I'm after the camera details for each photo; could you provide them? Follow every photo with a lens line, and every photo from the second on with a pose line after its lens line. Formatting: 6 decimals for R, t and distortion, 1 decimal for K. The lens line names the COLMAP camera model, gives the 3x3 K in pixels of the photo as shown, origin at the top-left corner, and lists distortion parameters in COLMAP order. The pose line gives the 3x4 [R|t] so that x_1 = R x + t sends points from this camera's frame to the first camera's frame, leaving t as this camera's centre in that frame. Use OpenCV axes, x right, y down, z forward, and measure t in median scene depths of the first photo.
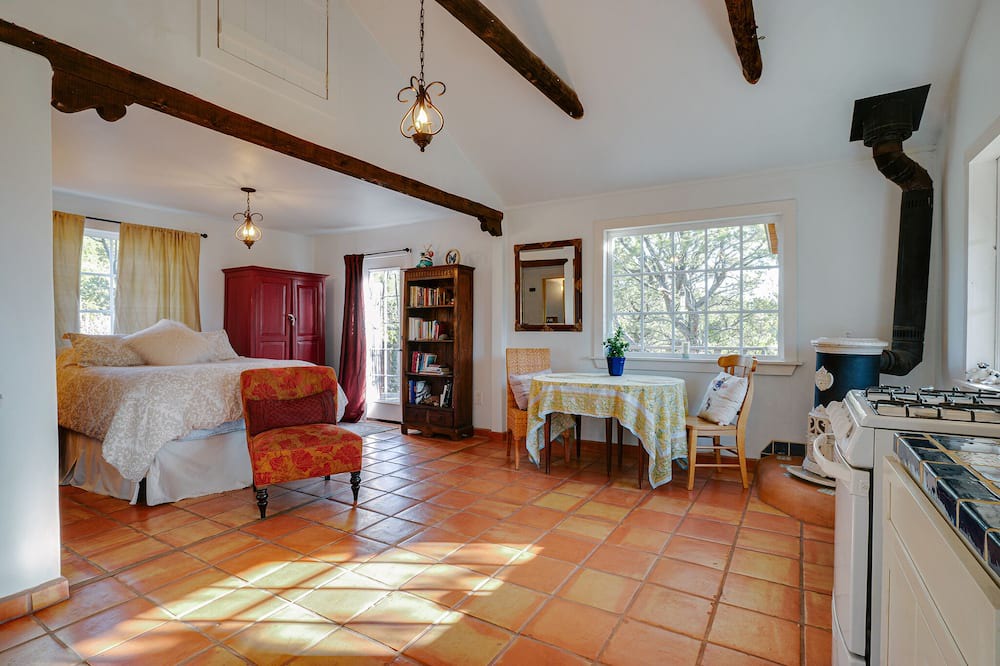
lens RADIAL K [[516.8, 0, 496.6], [0, 516.8, 334.8], [0, 0, 1]] dist [-0.014627, 0.006436]
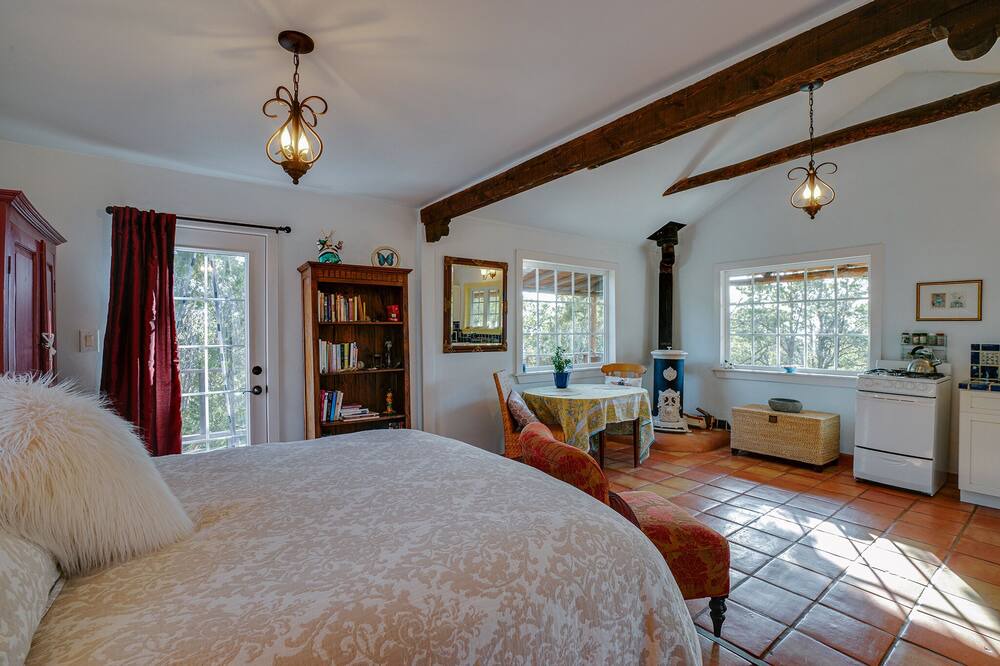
lens RADIAL K [[465.3, 0, 499.4], [0, 465.3, 336.8], [0, 0, 1]] dist [-0.038855, 0.014534]
pose [[0.342044, -0.011396, 0.939615, -0.708055], [0.012579, 0.999892, 0.007548, -0.041124], [-0.939600, 0.009238, 0.342151, 0.660756]]
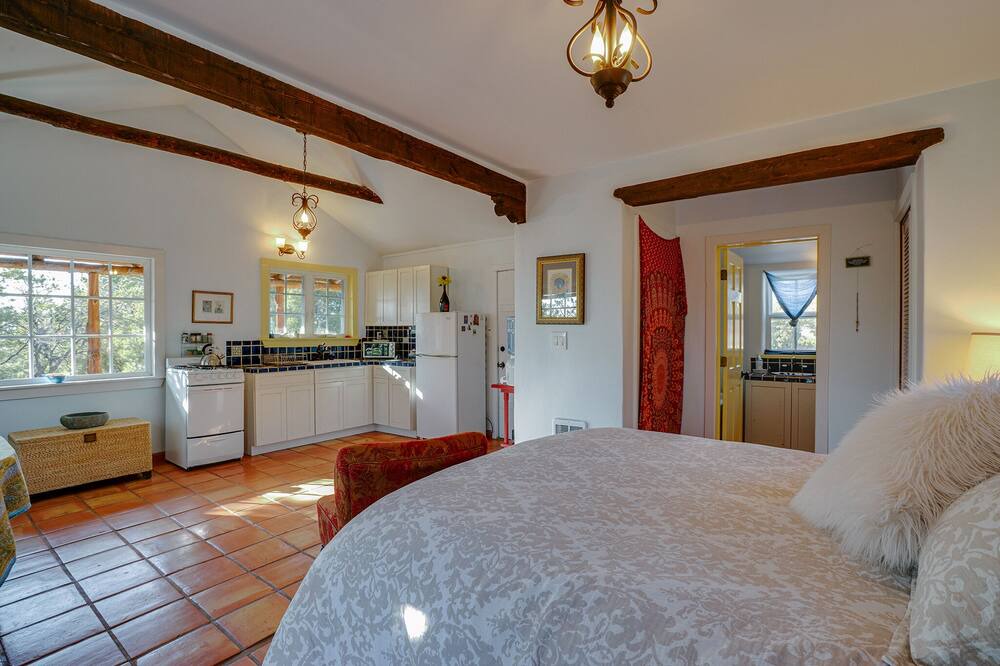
lens RADIAL K [[465.3, 0, 496.1], [0, 465.3, 338.0], [0, 0, 1]] dist [-0.038855, 0.014534]
pose [[-0.997080, 0.001702, 0.076339, -0.398967], [0.004121, 0.999494, 0.031535, -0.049778], [-0.076247, 0.031758, -0.996583, 1.147350]]
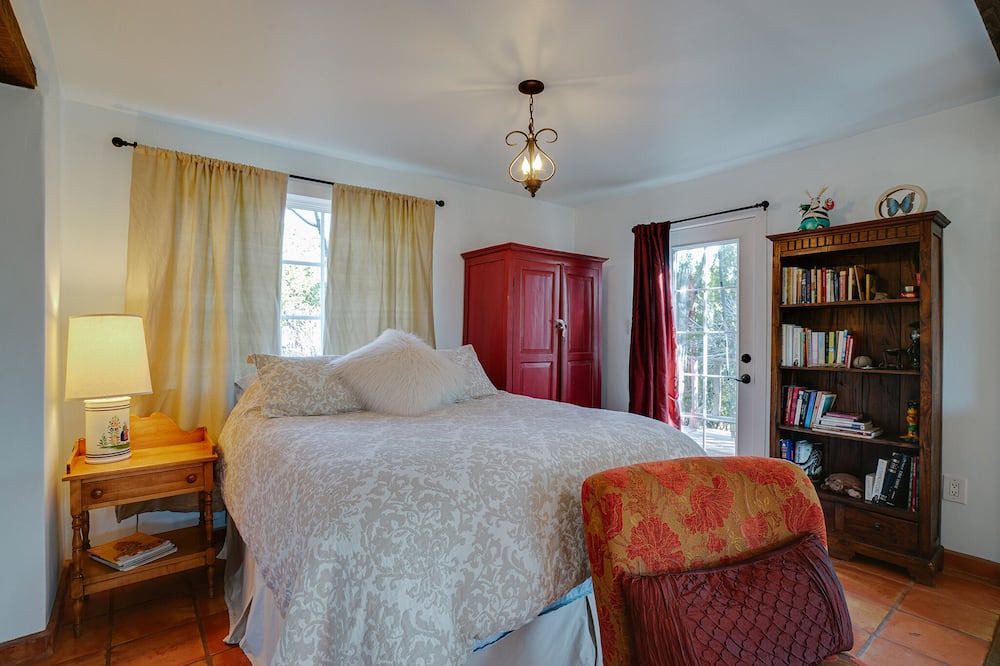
lens RADIAL K [[486.3, 0, 495.9], [0, 486.3, 337.0], [0, 0, 1]] dist [-0.026283, 0.002511]
pose [[0.943491, 0.005103, -0.331359, -0.320204], [-0.005053, 0.999987, 0.001013, -0.021173], [0.331360, 0.000718, 0.943504, 0.472297]]
